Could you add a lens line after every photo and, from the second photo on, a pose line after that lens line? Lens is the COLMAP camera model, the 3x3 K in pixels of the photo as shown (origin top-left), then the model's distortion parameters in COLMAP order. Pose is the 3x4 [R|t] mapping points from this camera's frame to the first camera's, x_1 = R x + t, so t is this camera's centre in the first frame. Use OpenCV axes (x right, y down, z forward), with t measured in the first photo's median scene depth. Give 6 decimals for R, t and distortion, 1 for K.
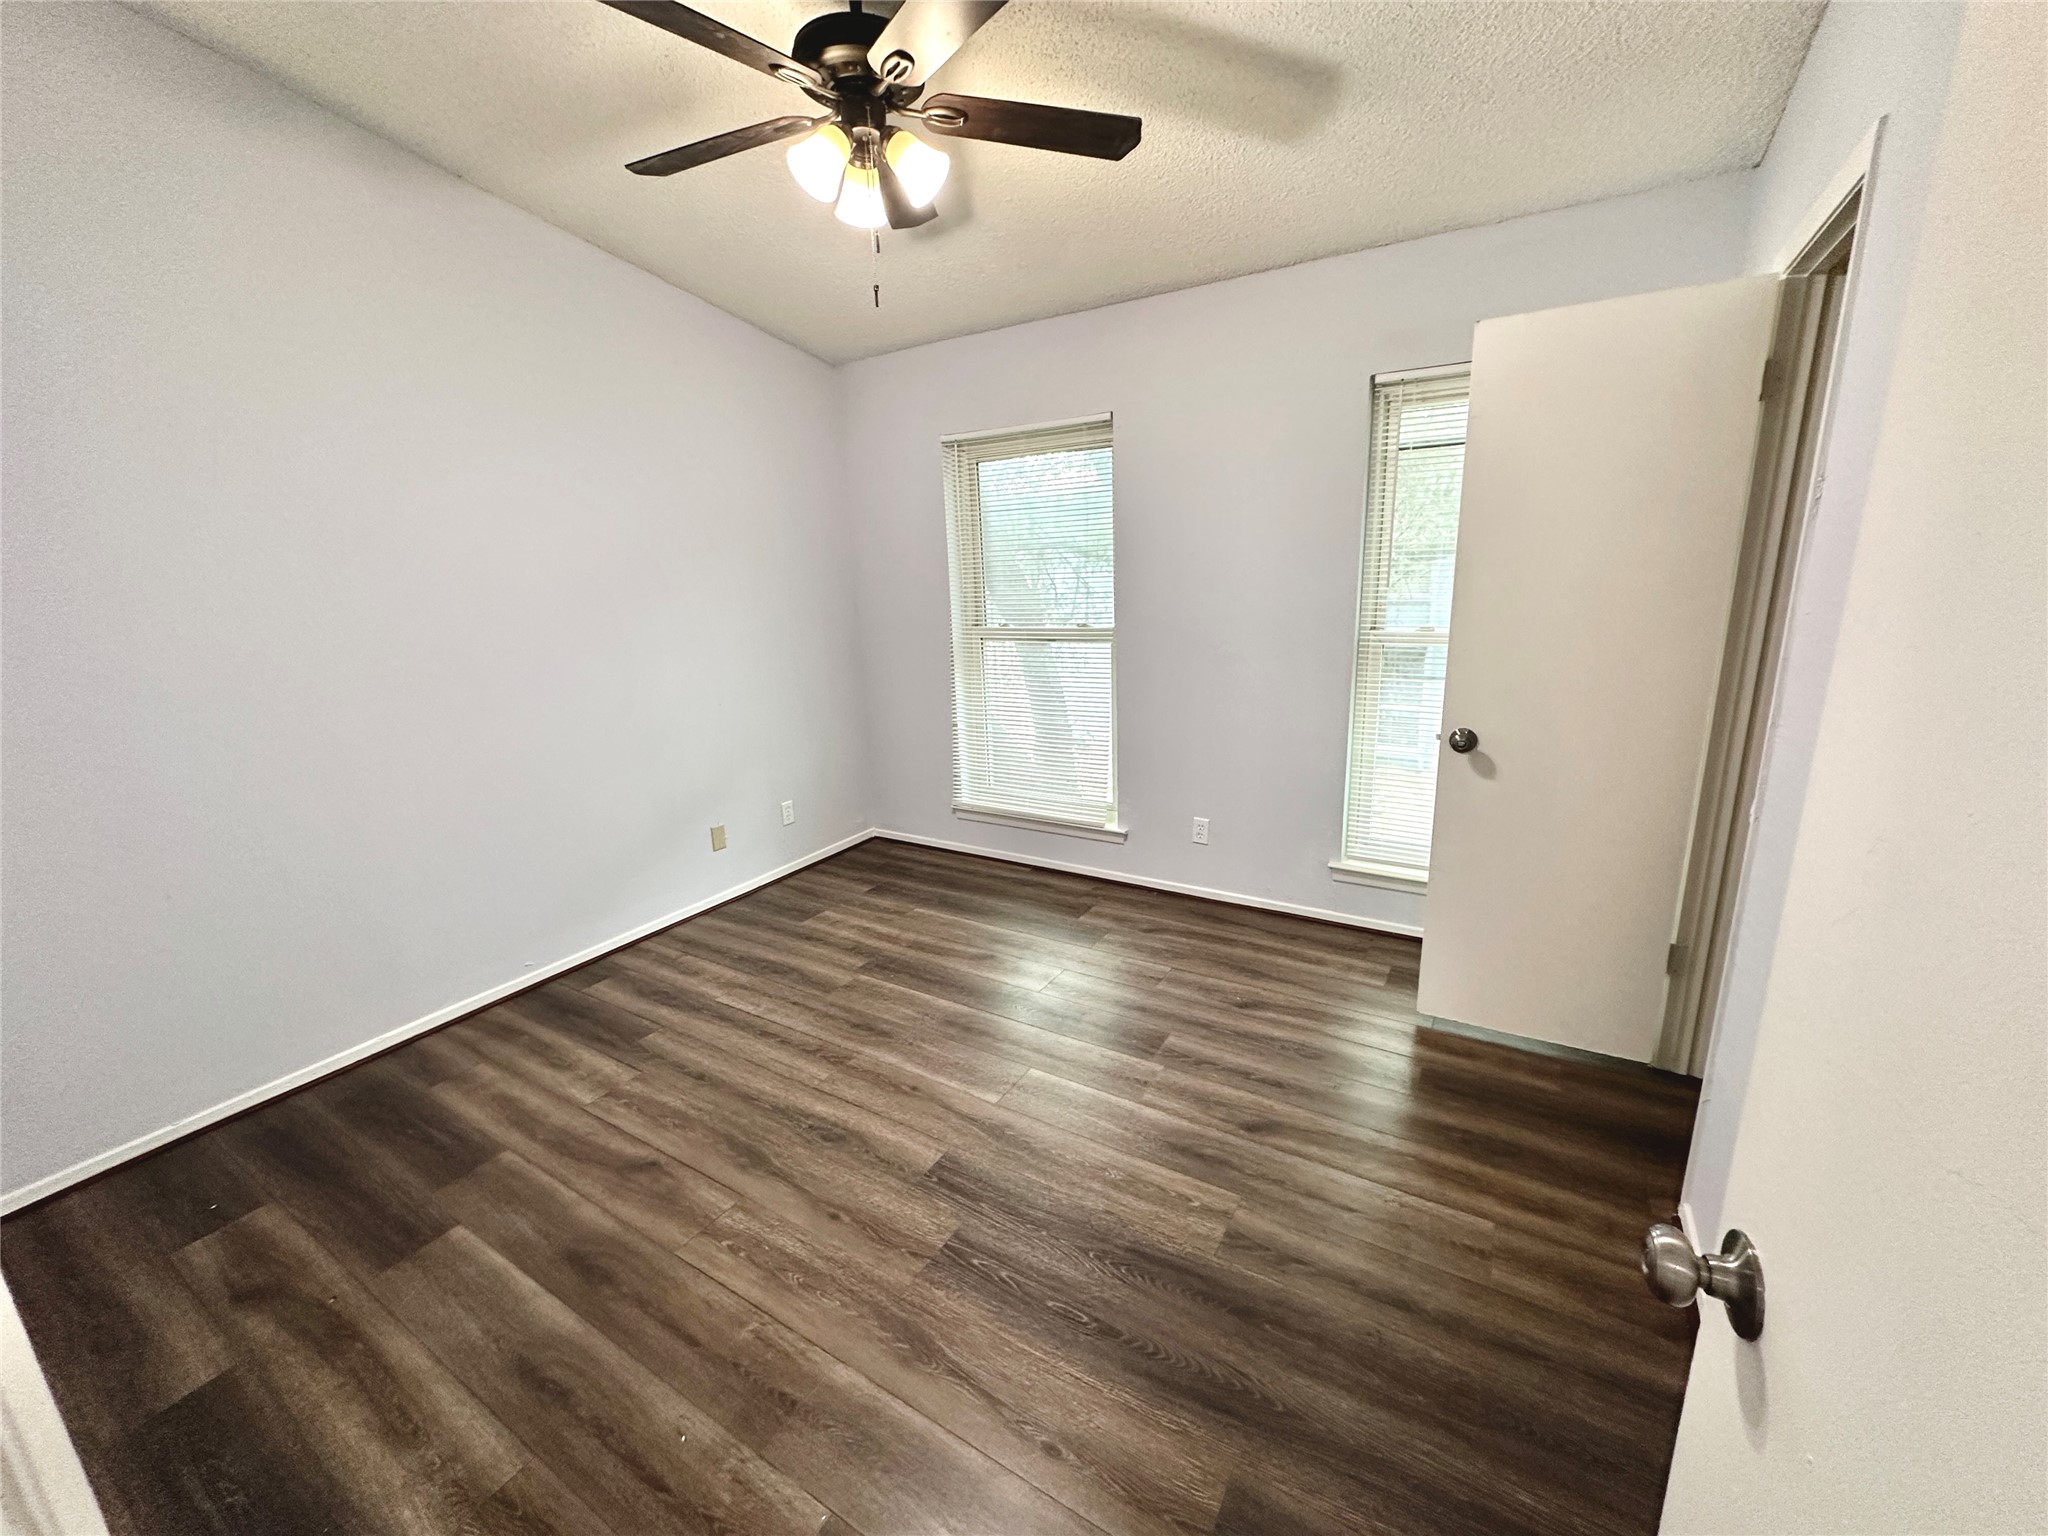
lens RADIAL K [[825.5, 0, 1033.4], [0, 825.5, 758.2], [0, 0, 1]] dist [-0.002542, 0.000372]
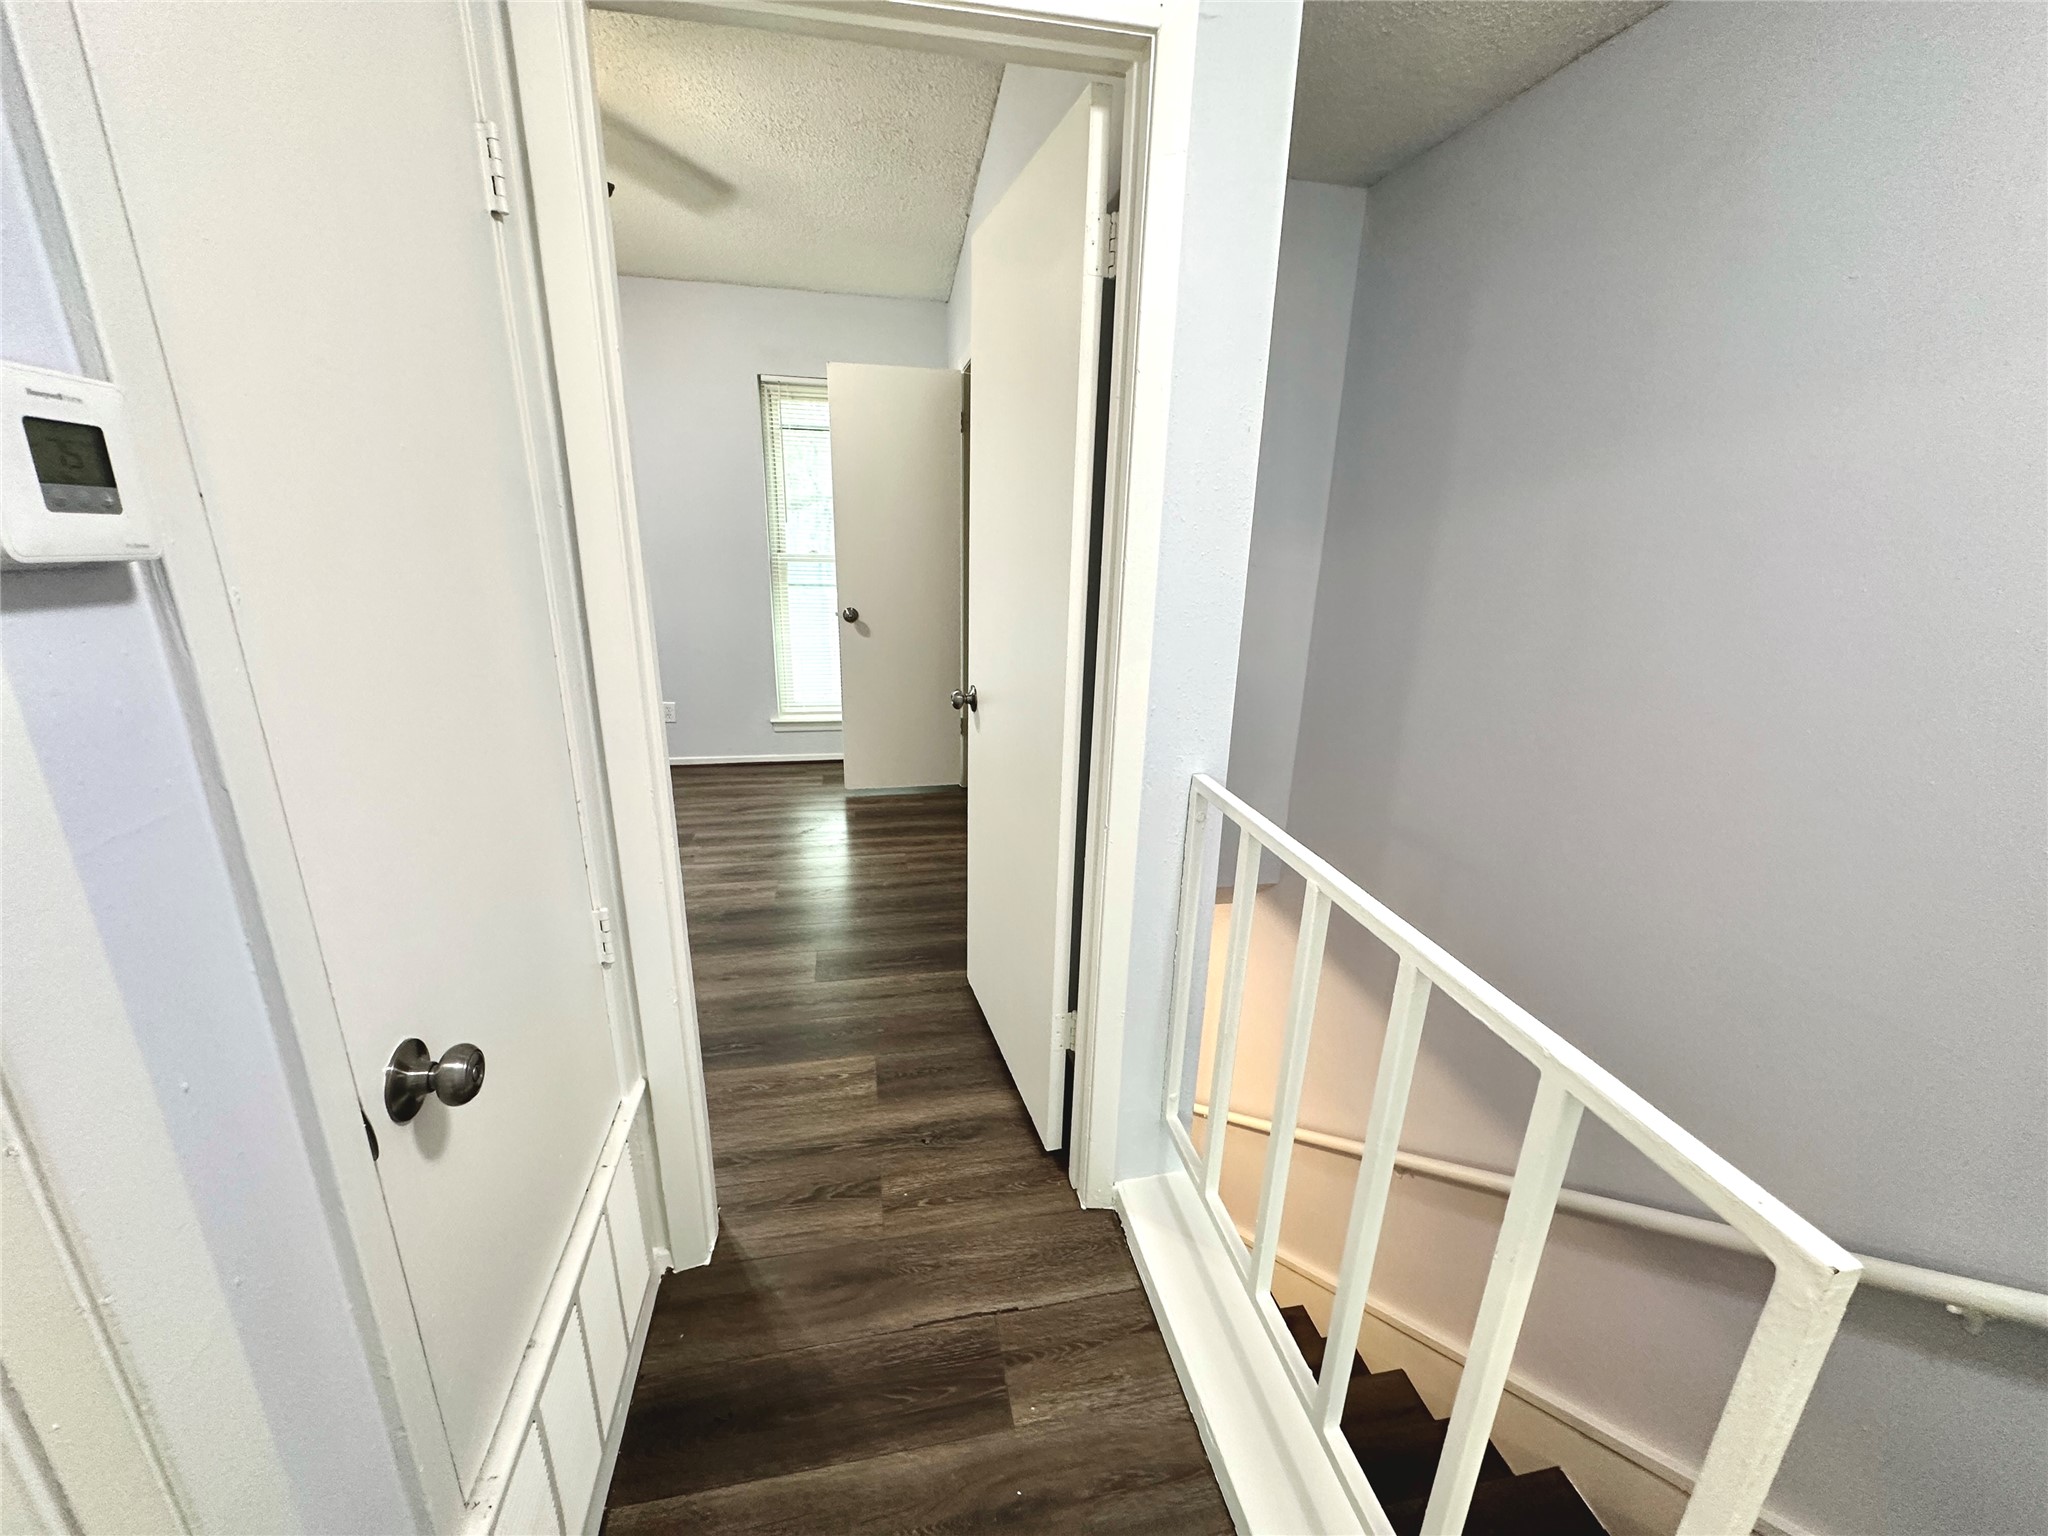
lens RADIAL K [[825.5, 0, 1017.0], [0, 825.5, 762.5], [0, 0, 1]] dist [-0.002542, 0.000372]
pose [[0.743787, -0.147116, 0.652026, -0.328646], [0.111573, 0.989118, 0.095899, 0.137830], [-0.659039, 0.001421, 0.752107, -0.434830]]
